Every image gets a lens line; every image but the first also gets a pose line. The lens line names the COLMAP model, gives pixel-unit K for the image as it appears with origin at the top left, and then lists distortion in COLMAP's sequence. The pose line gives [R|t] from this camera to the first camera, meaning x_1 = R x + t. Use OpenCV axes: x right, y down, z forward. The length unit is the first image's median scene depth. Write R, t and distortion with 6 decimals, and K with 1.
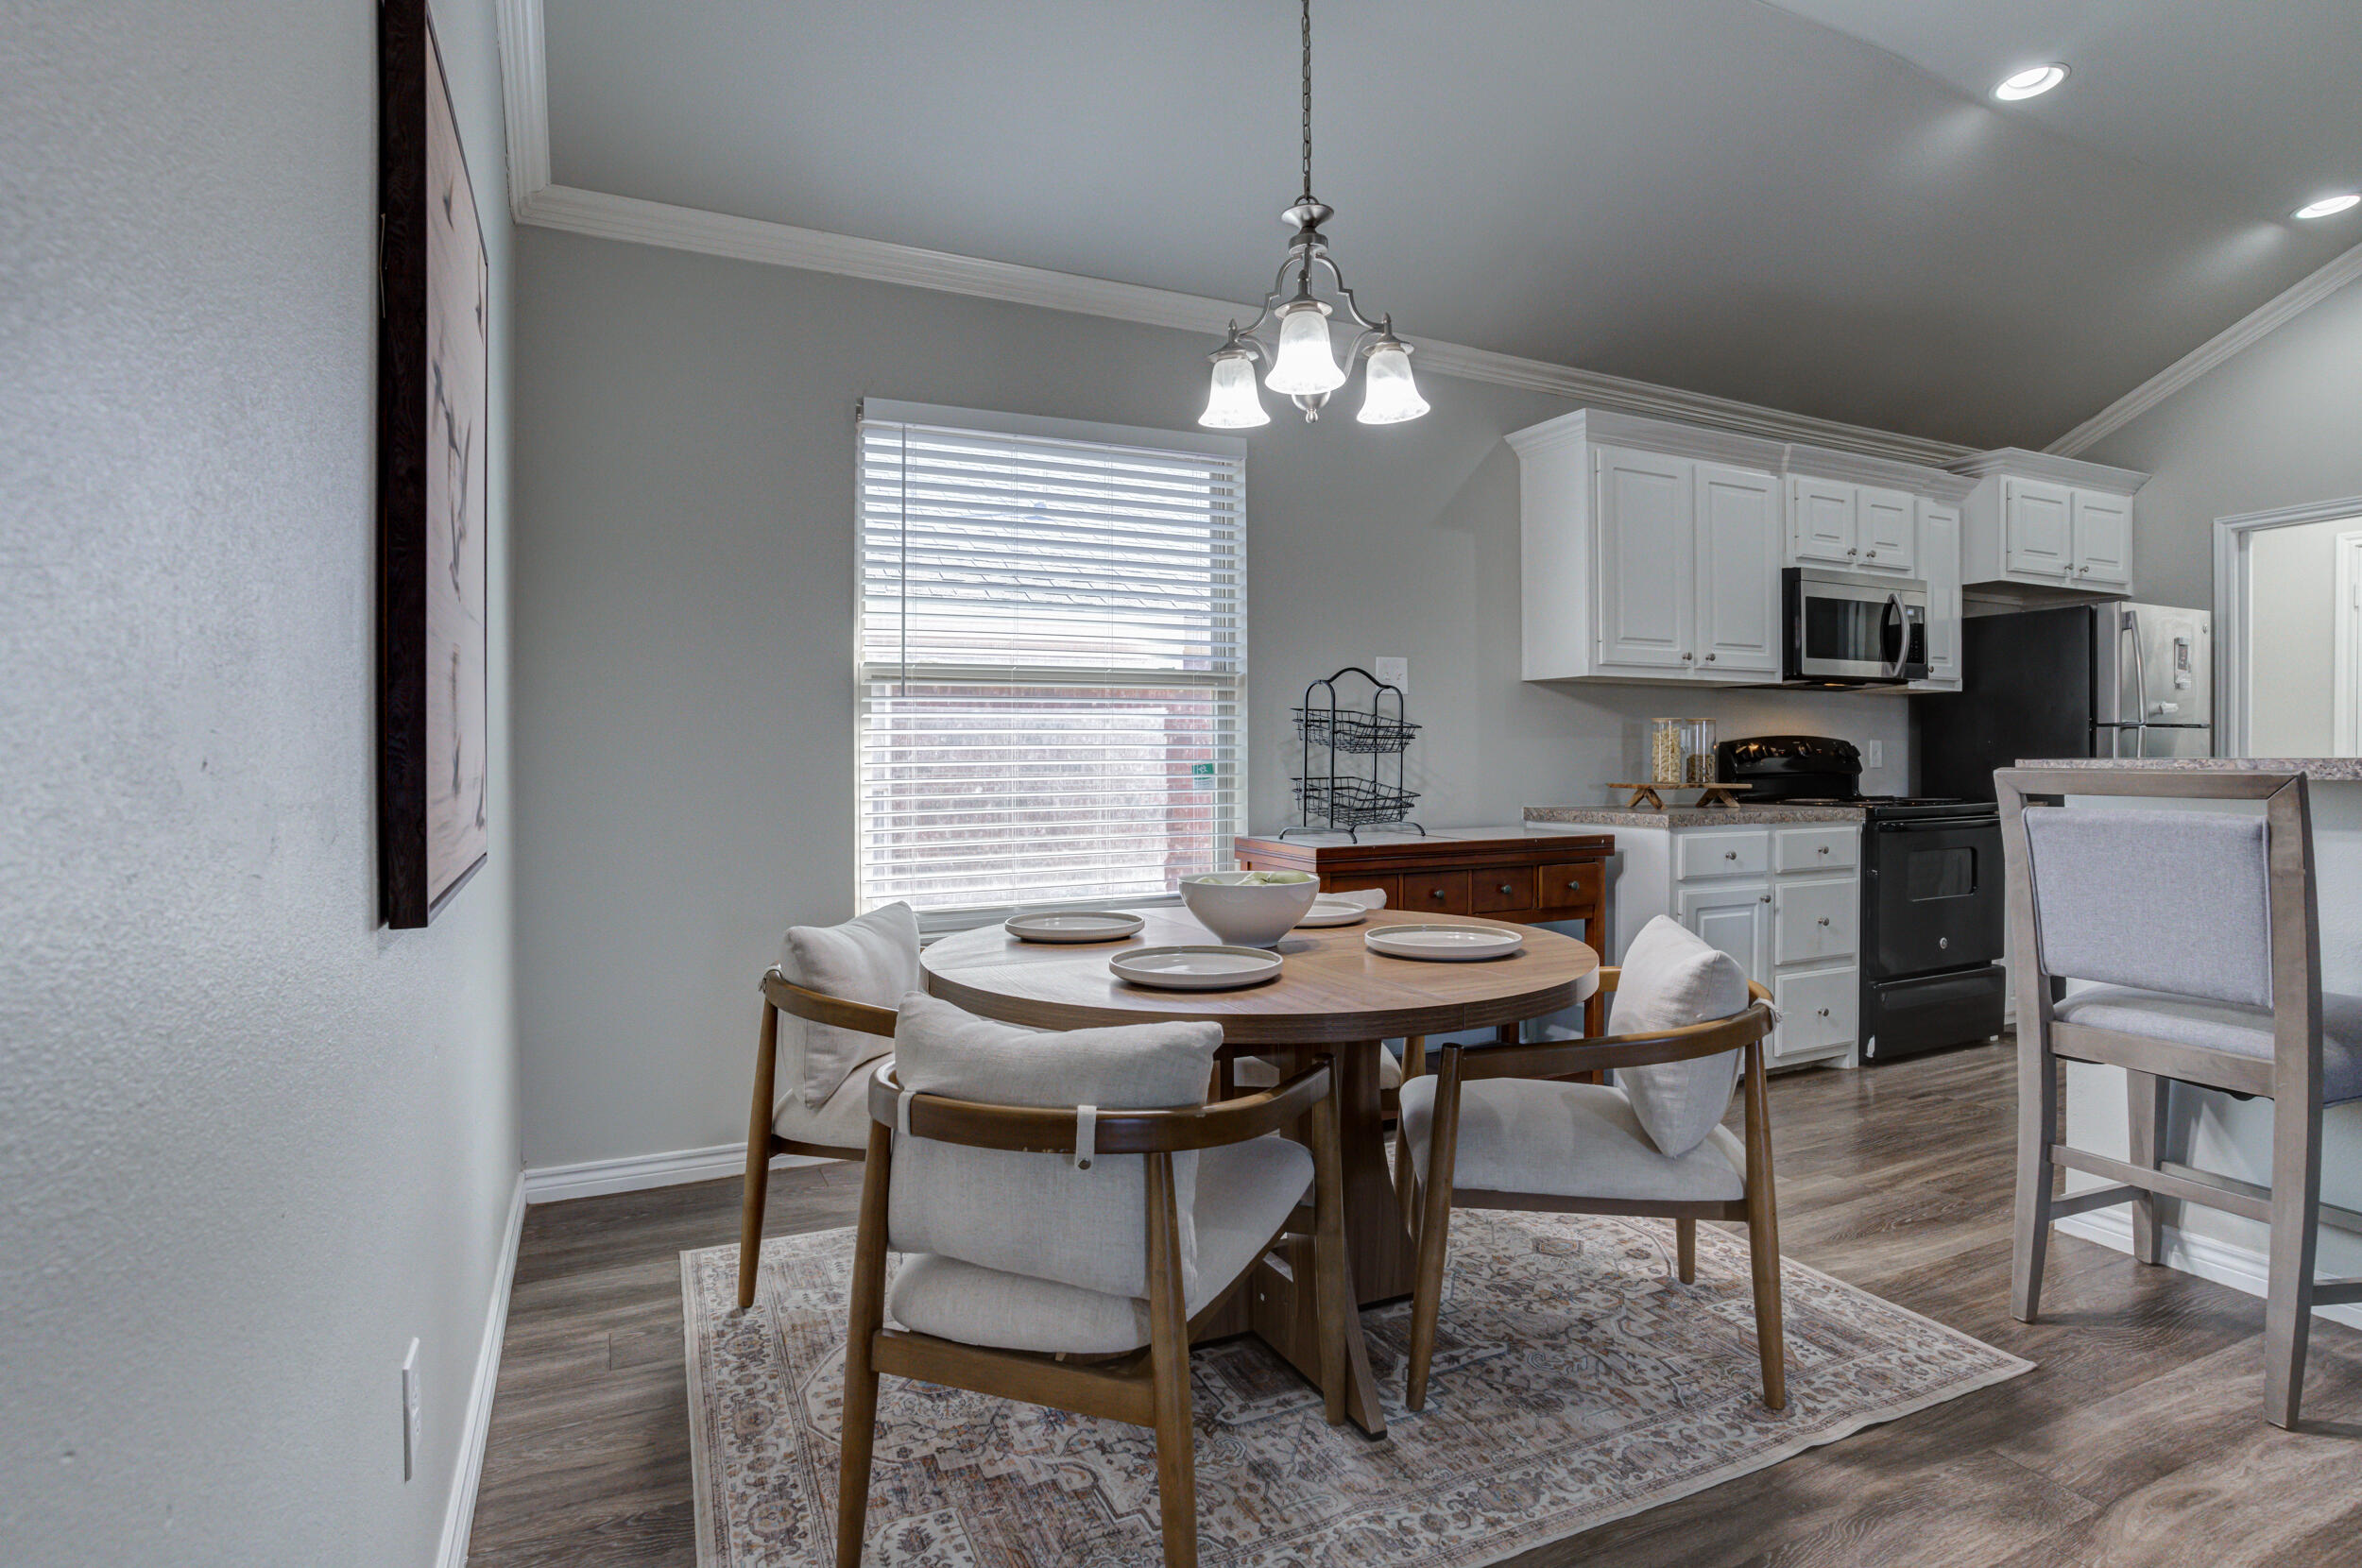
lens RADIAL K [[1196.0, 0, 1201.3], [0, 1196.0, 764.6], [0, 0, 1]] dist [-0.049737, 0.020511]
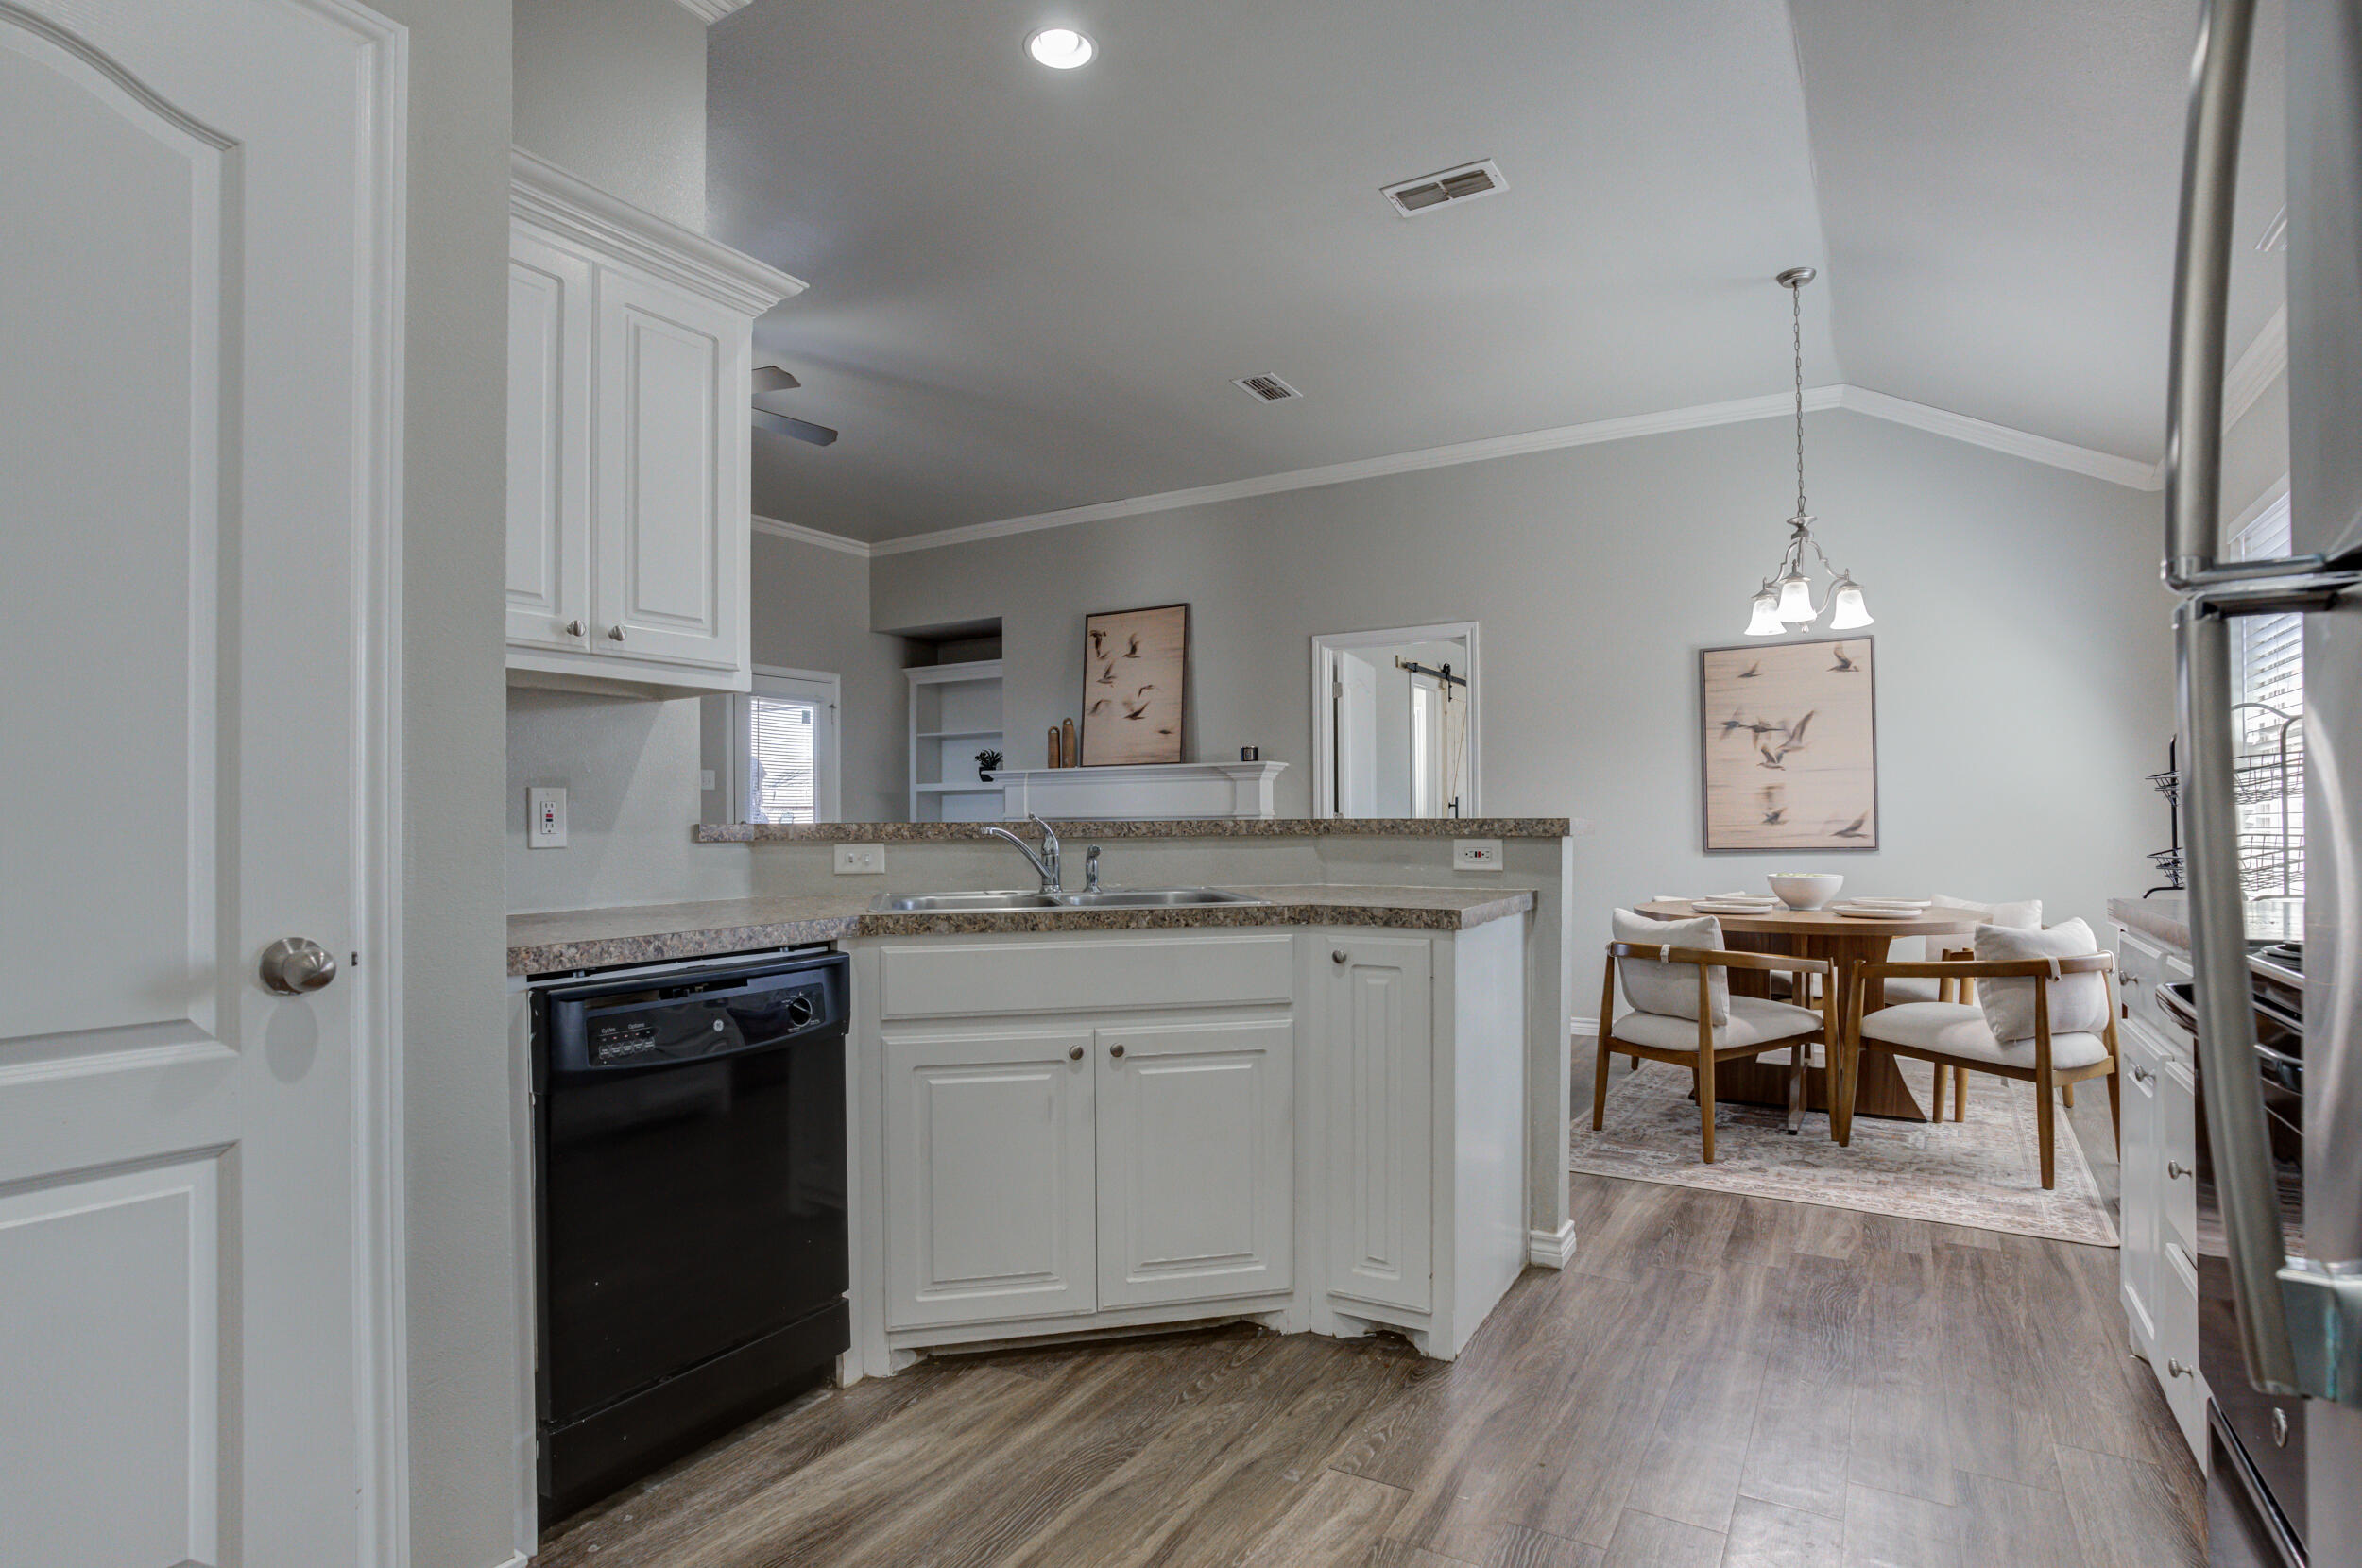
lens RADIAL K [[1196.0, 0, 1218.2], [0, 1196.0, 801.0], [0, 0, 1]] dist [-0.049737, 0.020511]
pose [[-0.821537, -0.003279, -0.570146, 1.144235], [0.003697, 0.999932, -0.011079, -0.006788], [0.570143, -0.011209, -0.821469, 1.206844]]
